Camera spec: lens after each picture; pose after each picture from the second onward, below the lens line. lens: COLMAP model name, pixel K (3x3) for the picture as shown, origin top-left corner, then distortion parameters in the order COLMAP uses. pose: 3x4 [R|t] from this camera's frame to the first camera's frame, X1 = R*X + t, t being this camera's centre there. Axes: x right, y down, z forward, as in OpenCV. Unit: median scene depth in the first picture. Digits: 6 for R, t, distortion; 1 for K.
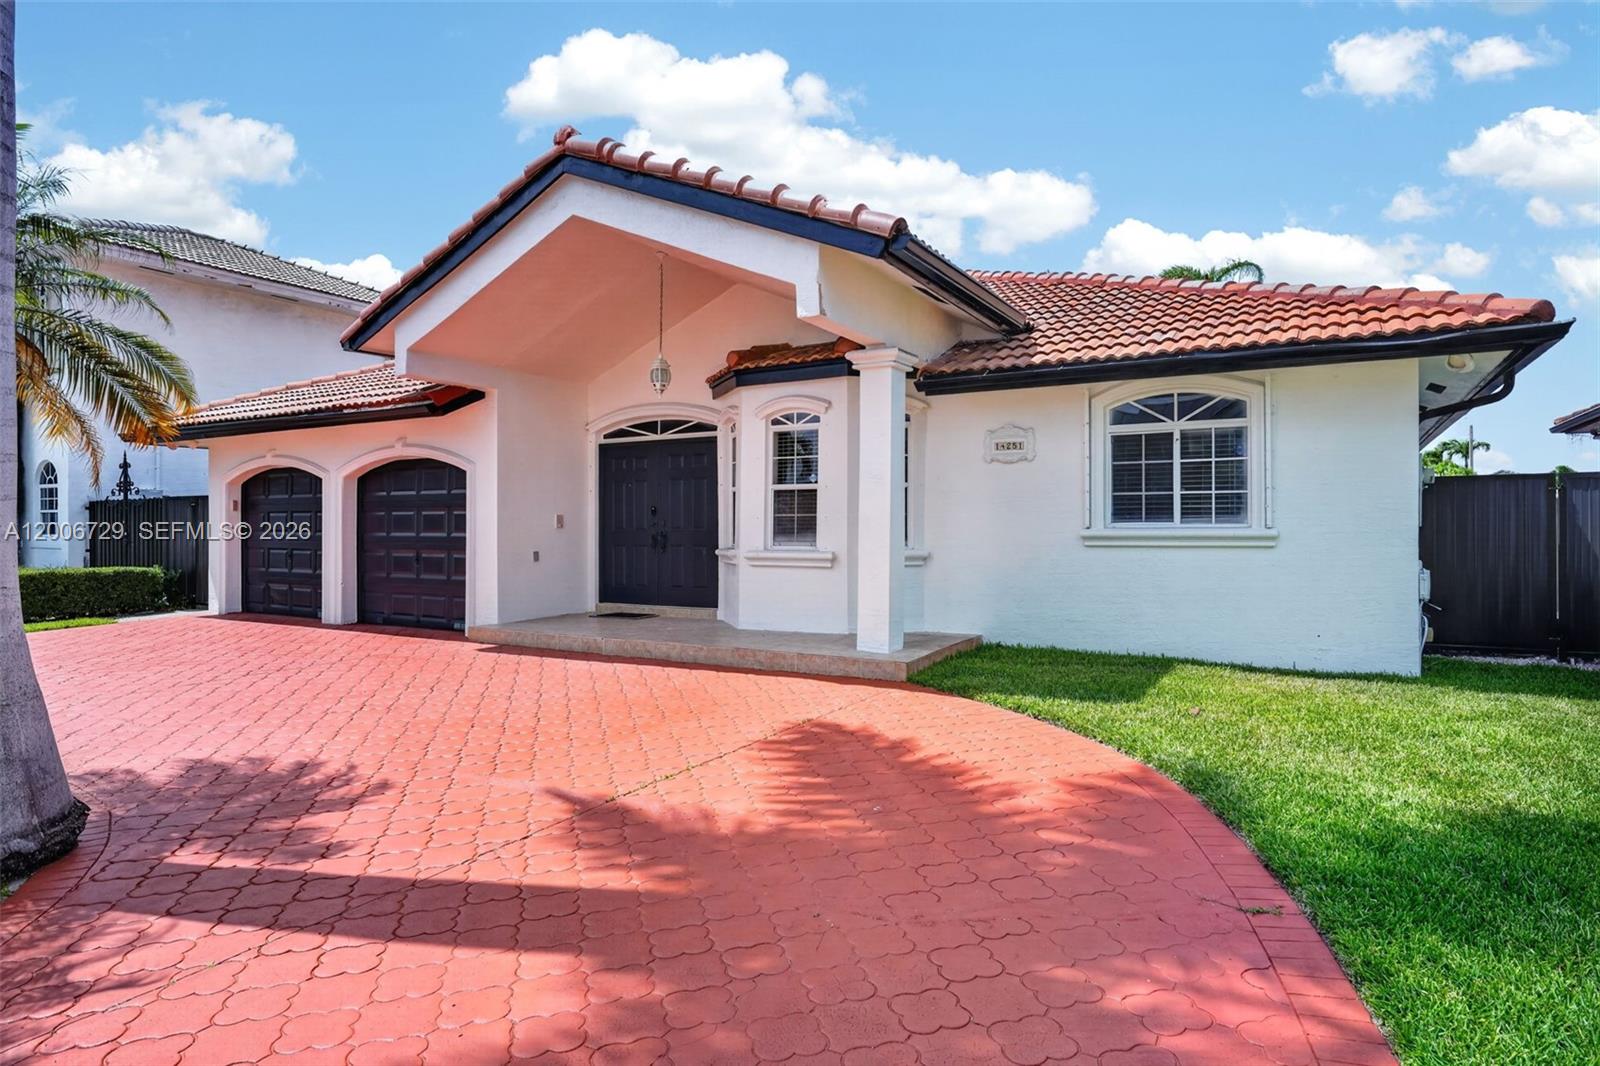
lens RADIAL K [[905.5, 0, 797.7], [0, 905.5, 519.1], [0, 0, 1]] dist [-0.024079, 0.000412]
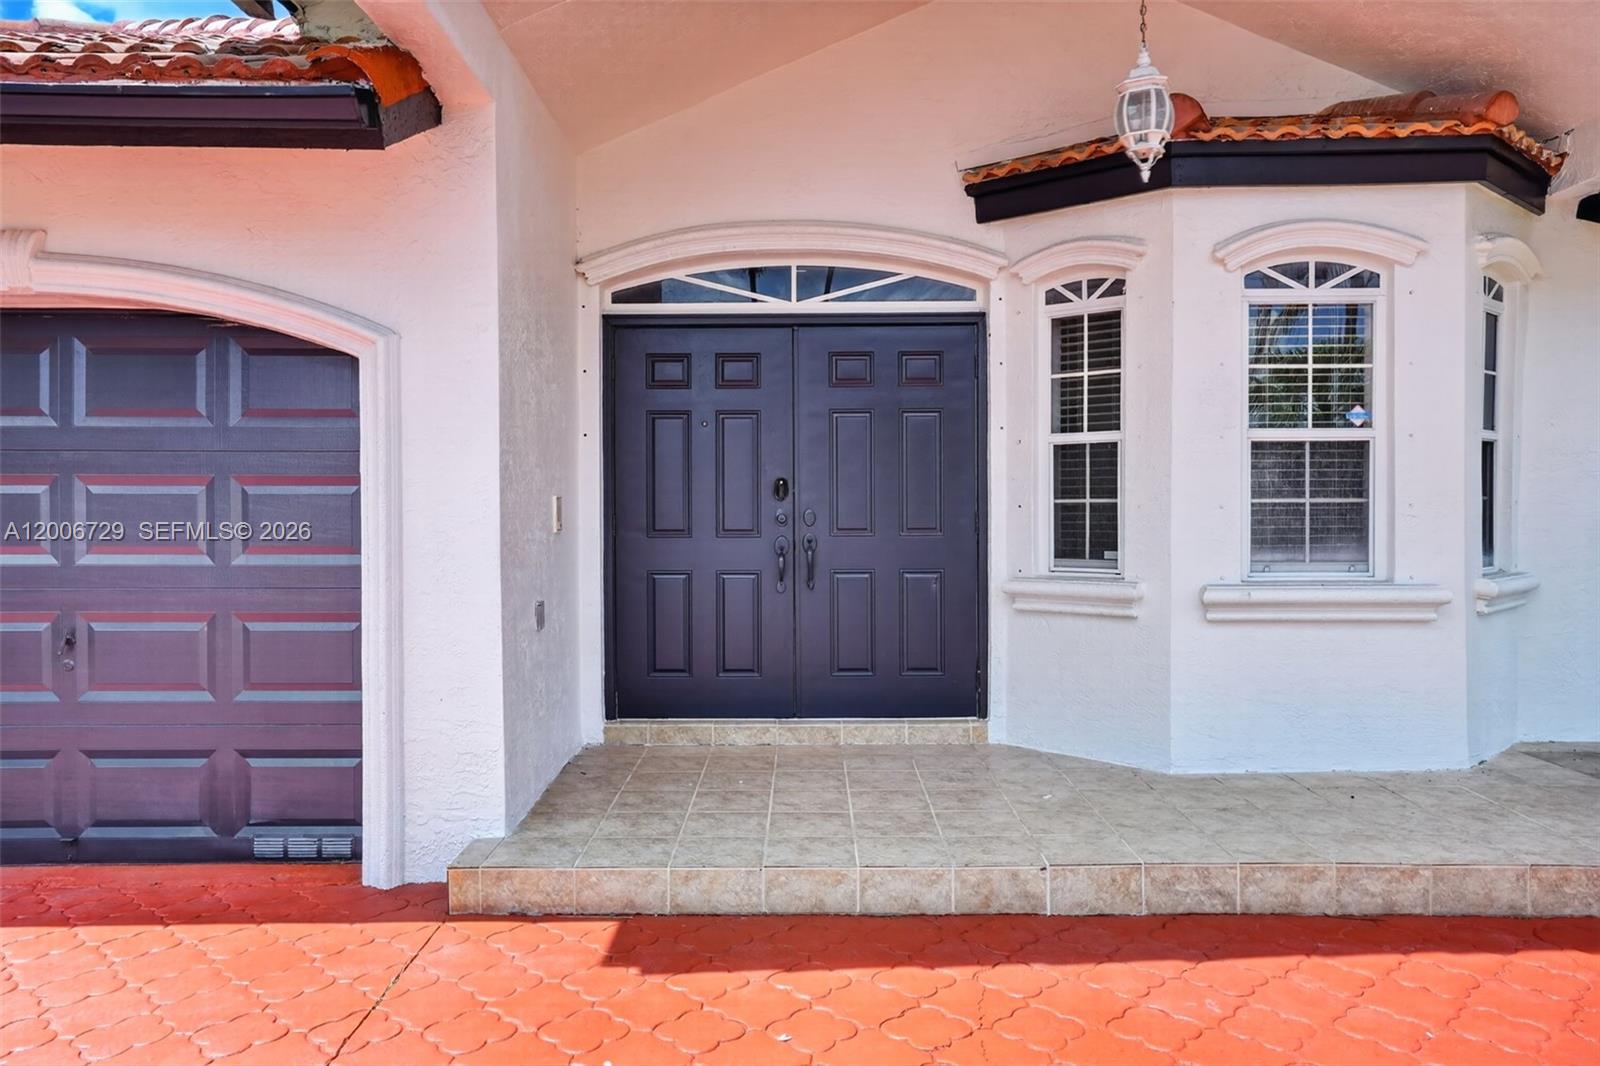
lens RADIAL K [[1132.8, 0, 802.7], [0, 1132.8, 520.3], [0, 0, 1]] dist [-0.009725, 0.013285]
pose [[0.862645, -0.007133, 0.505759, -0.439868], [-0.001718, 0.999853, 0.017032, -0.003460], [-0.505806, -0.015562, 0.862507, 0.600482]]
